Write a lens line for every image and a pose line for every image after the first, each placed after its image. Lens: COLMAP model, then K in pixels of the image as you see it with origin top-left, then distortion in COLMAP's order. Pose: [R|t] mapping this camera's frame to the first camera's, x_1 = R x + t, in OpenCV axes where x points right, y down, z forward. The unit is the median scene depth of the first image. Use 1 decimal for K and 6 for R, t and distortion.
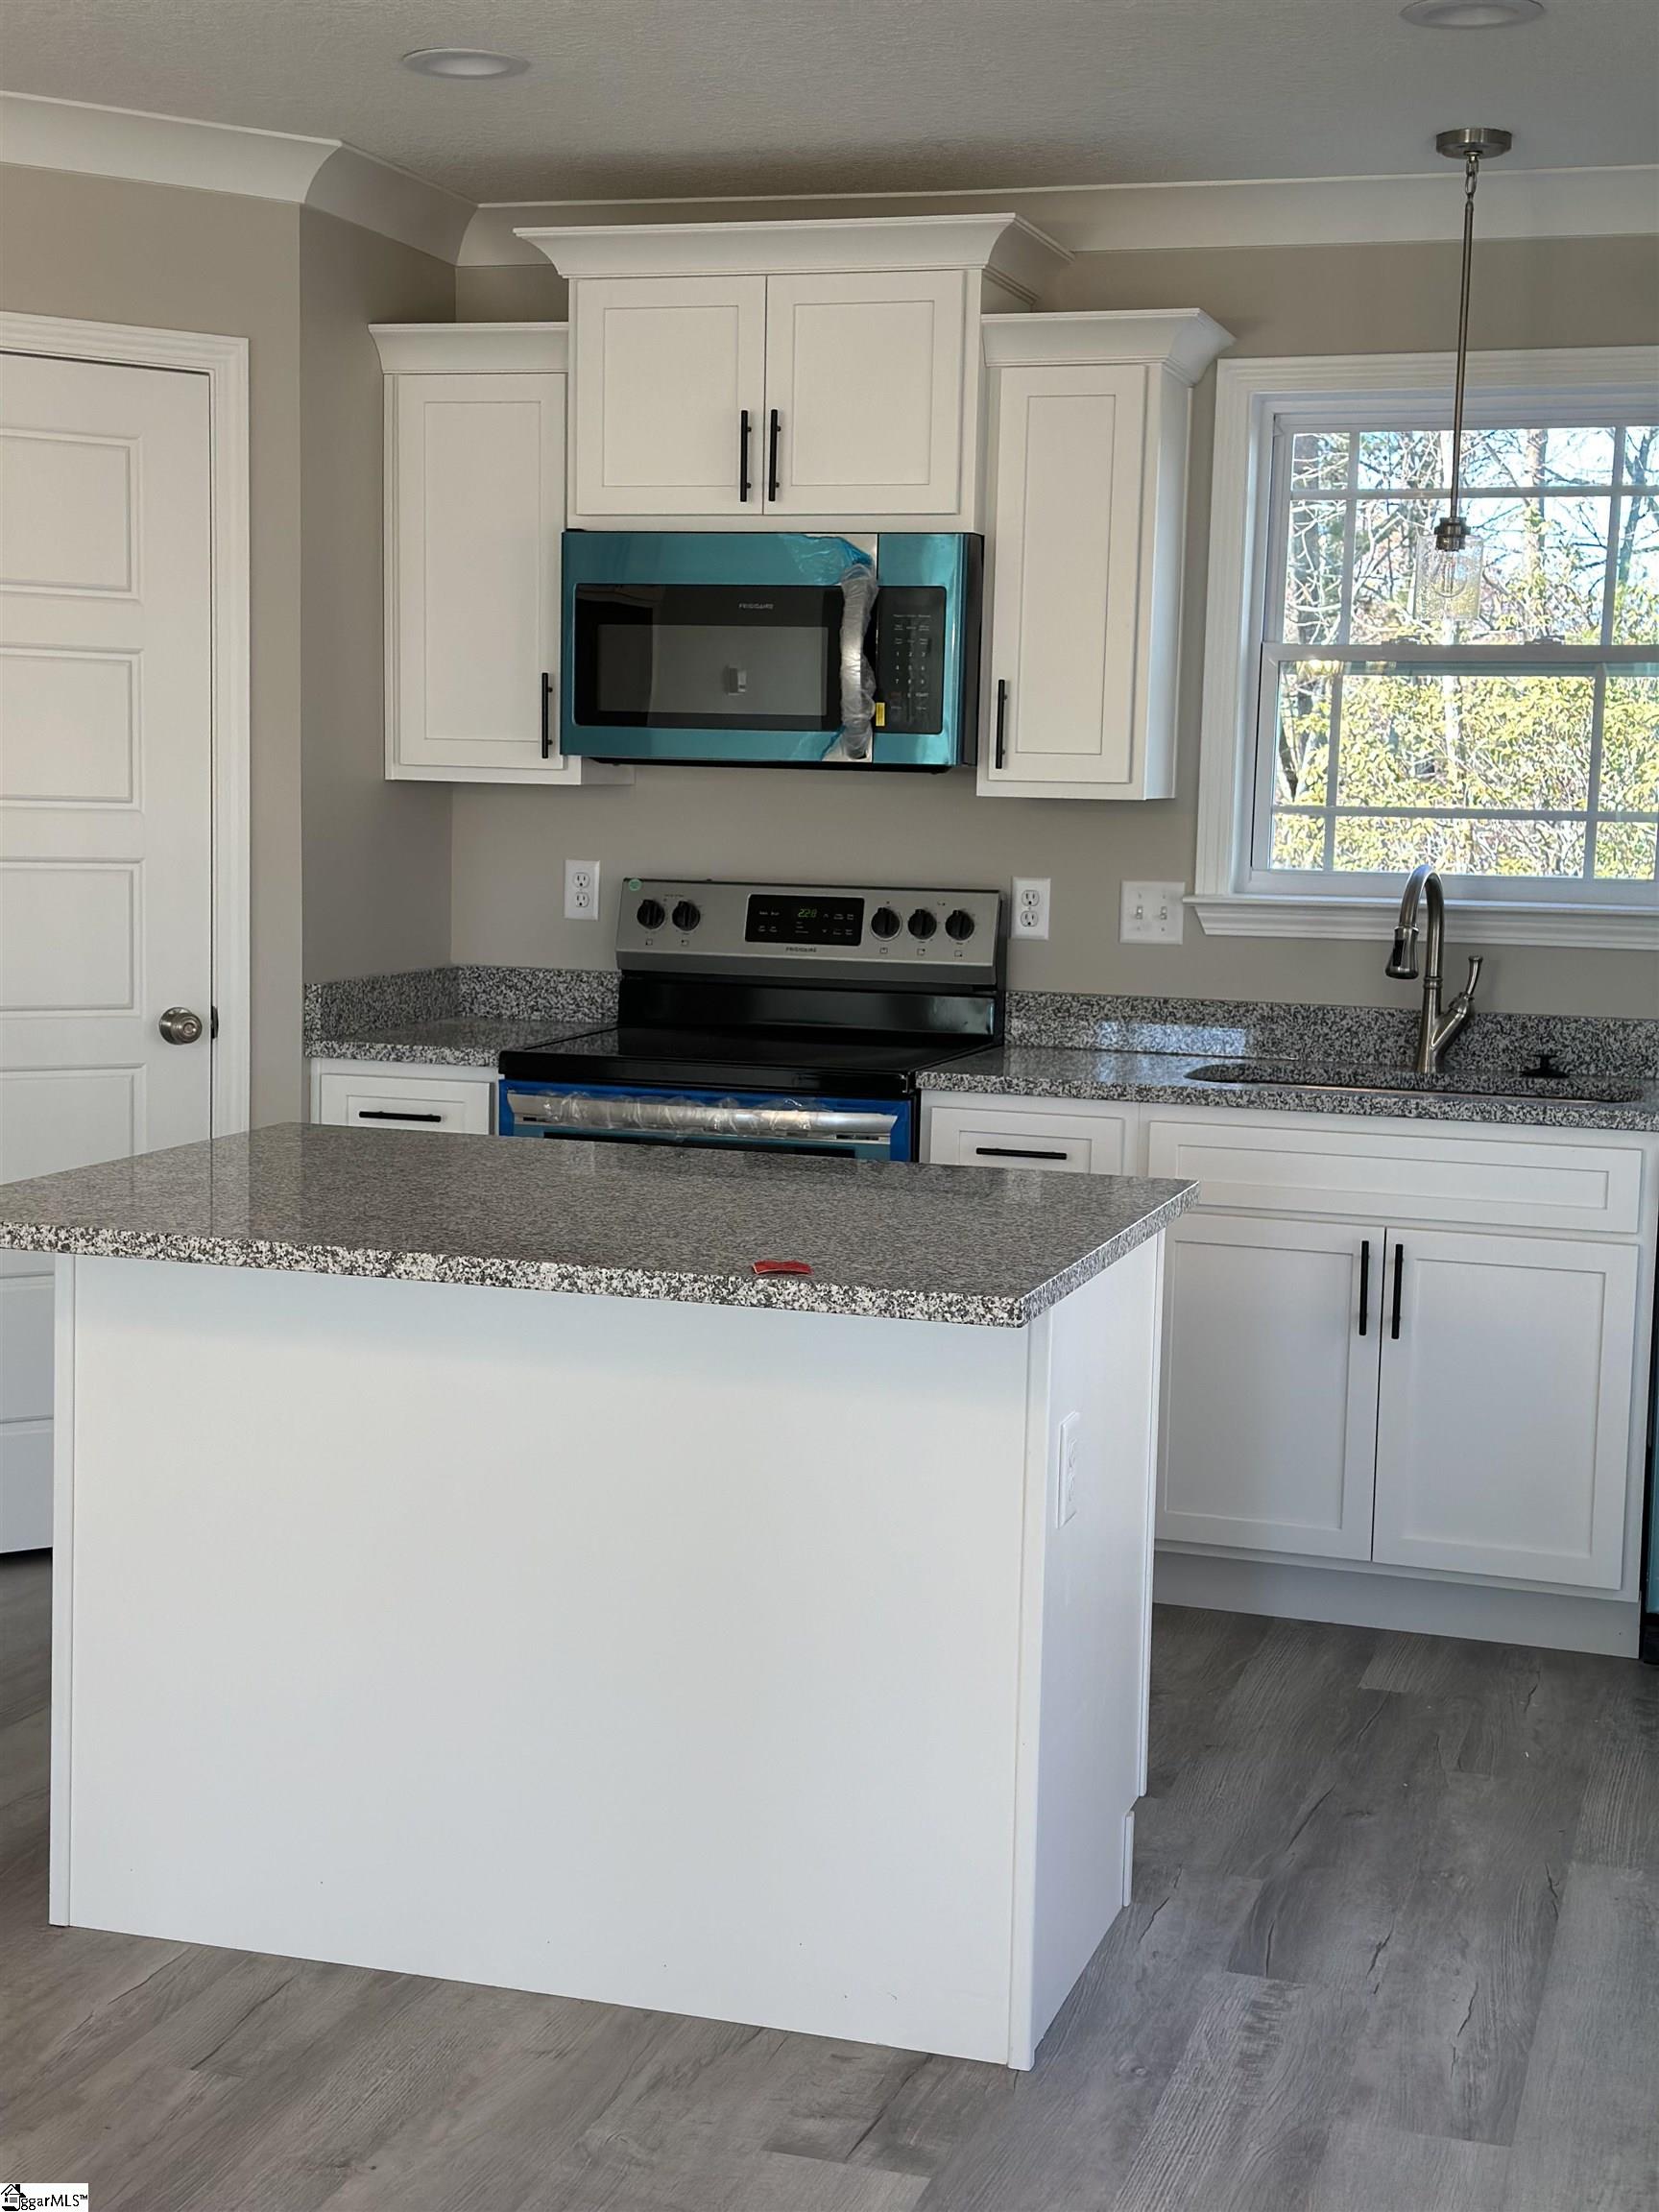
lens RADIAL K [[3073.8, 0, 829.2], [0, 3073.8, 1097.6], [0, 0, 1]] dist [0.128266, 0.000000]
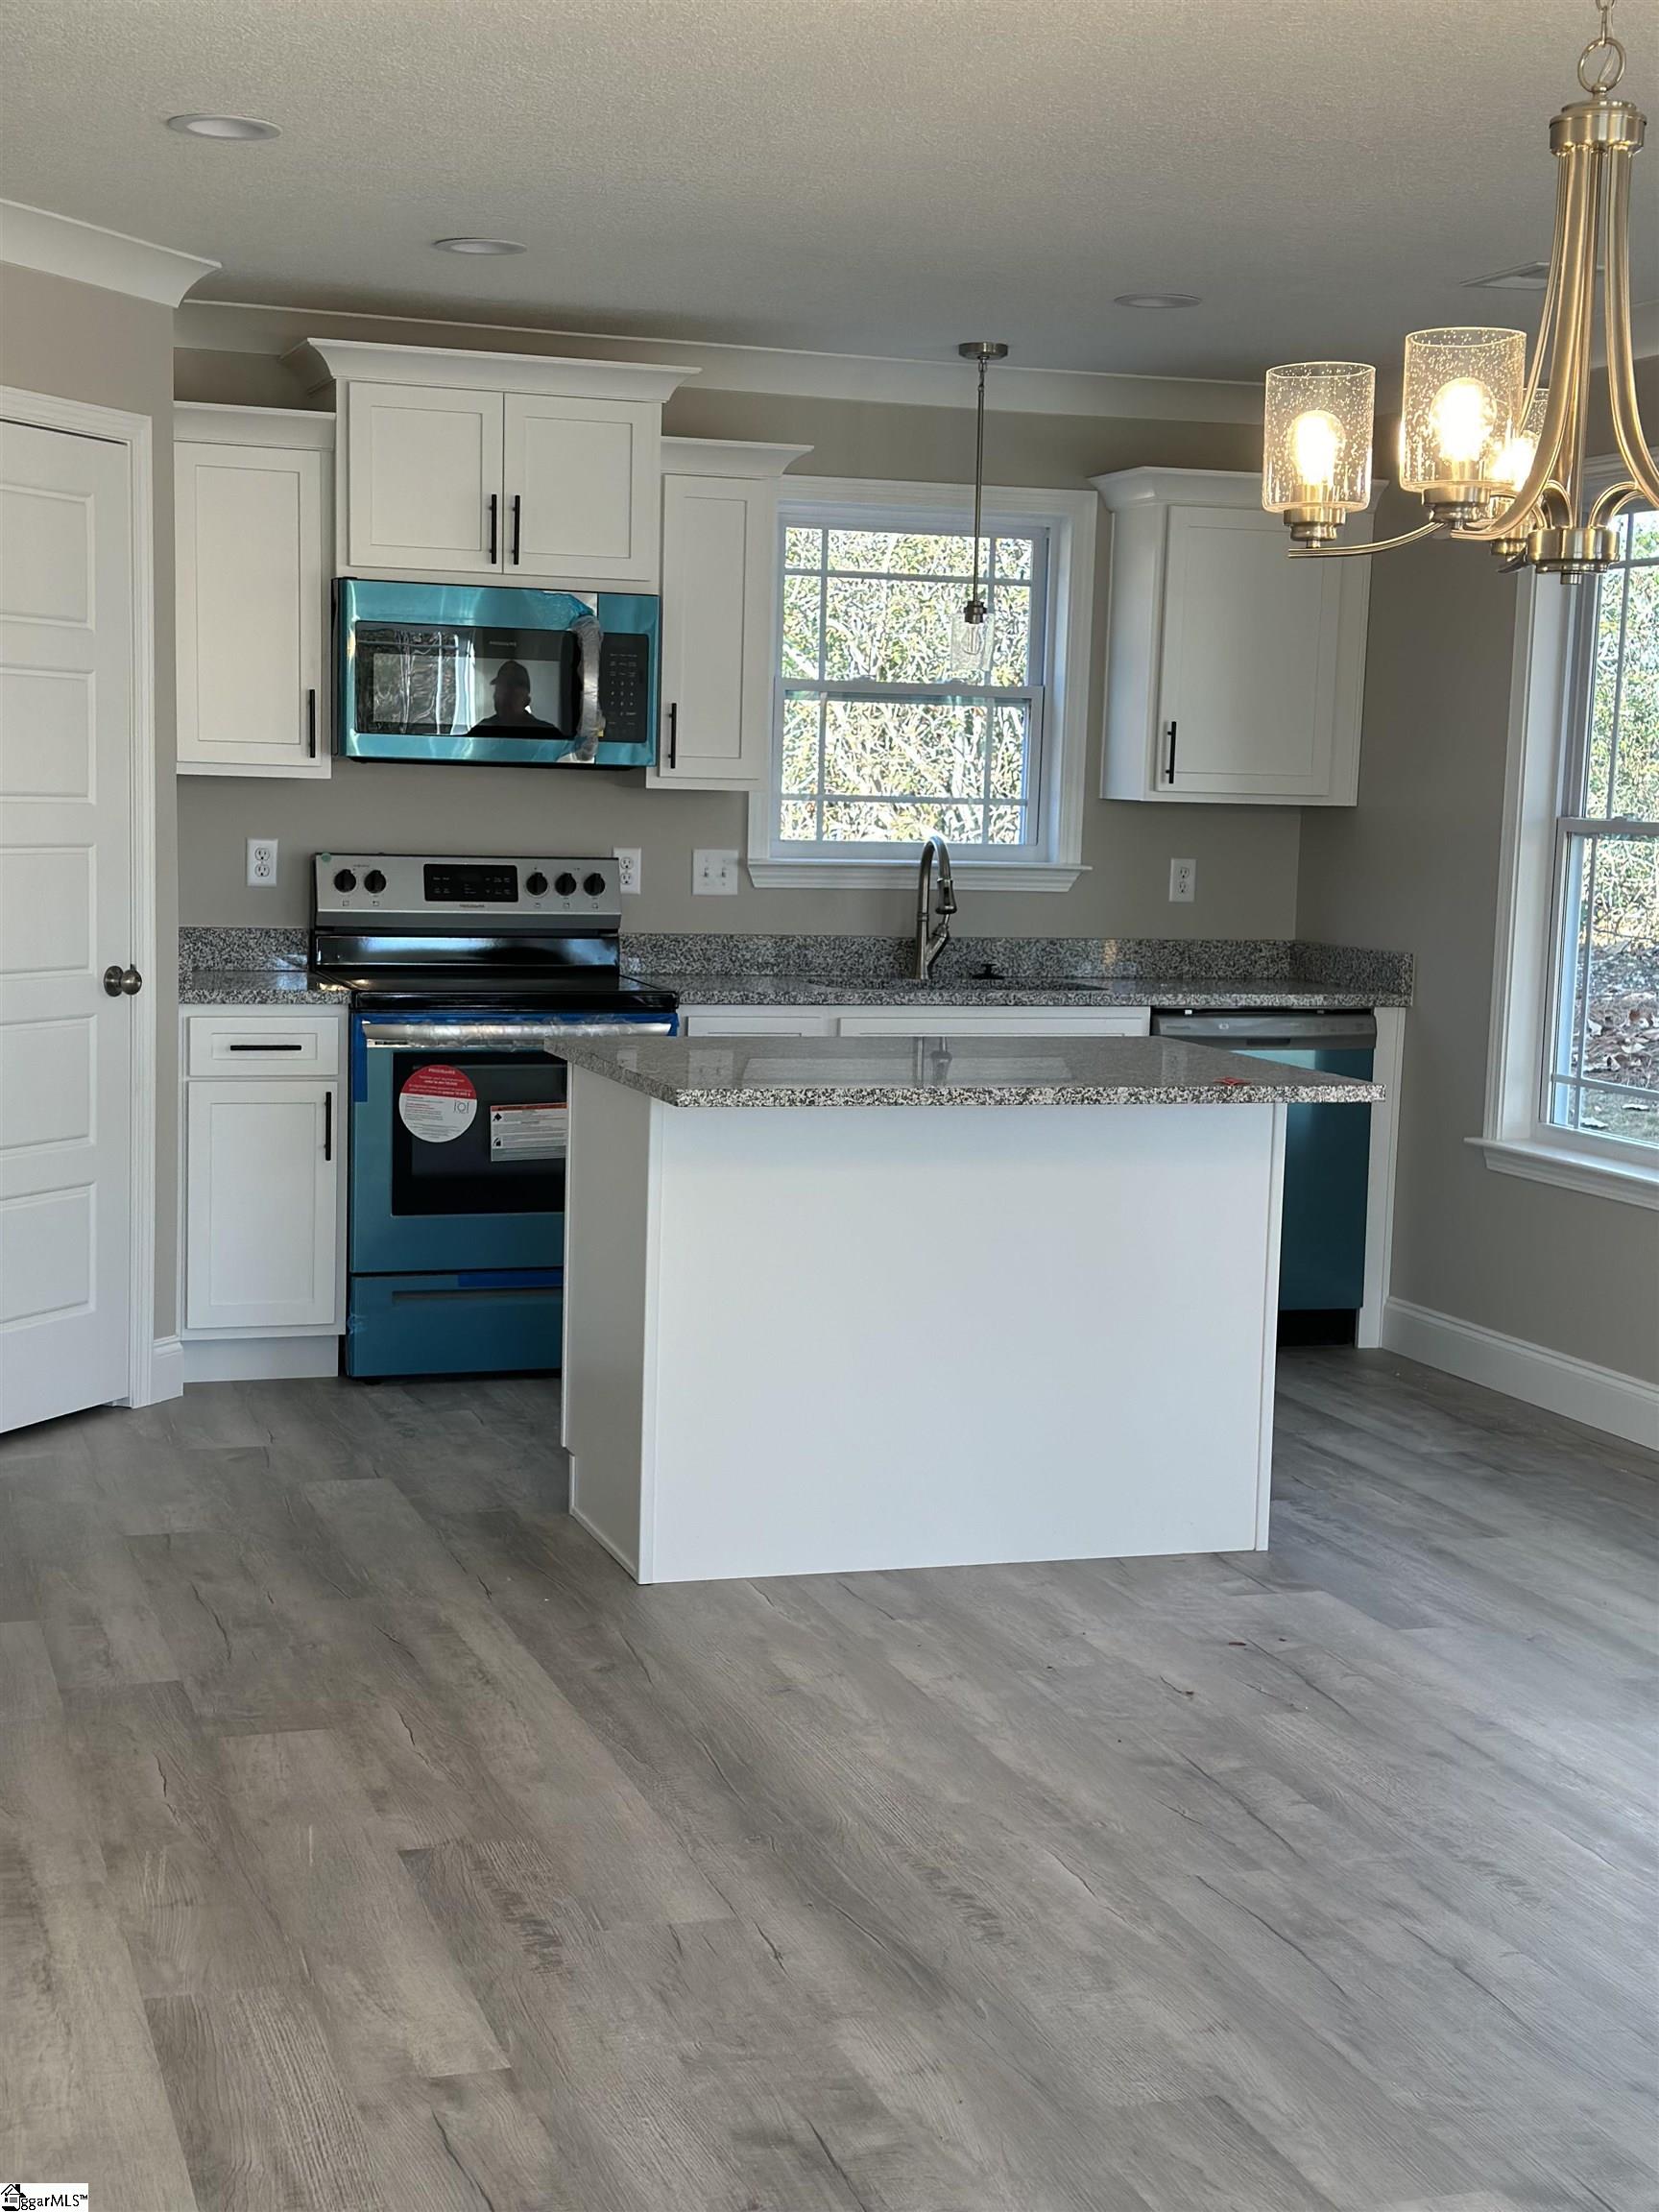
lens RADIAL K [[3073.8, 0, 827.4], [0, 3073.8, 1116.4], [0, 0, 1]] dist [0.128266, 0.000000]
pose [[0.811369, -0.066079, 0.580788, -0.685194], [0.053897, 0.997814, 0.038231, -0.001521], [-0.582045, 0.000283, 0.813157, -0.147429]]
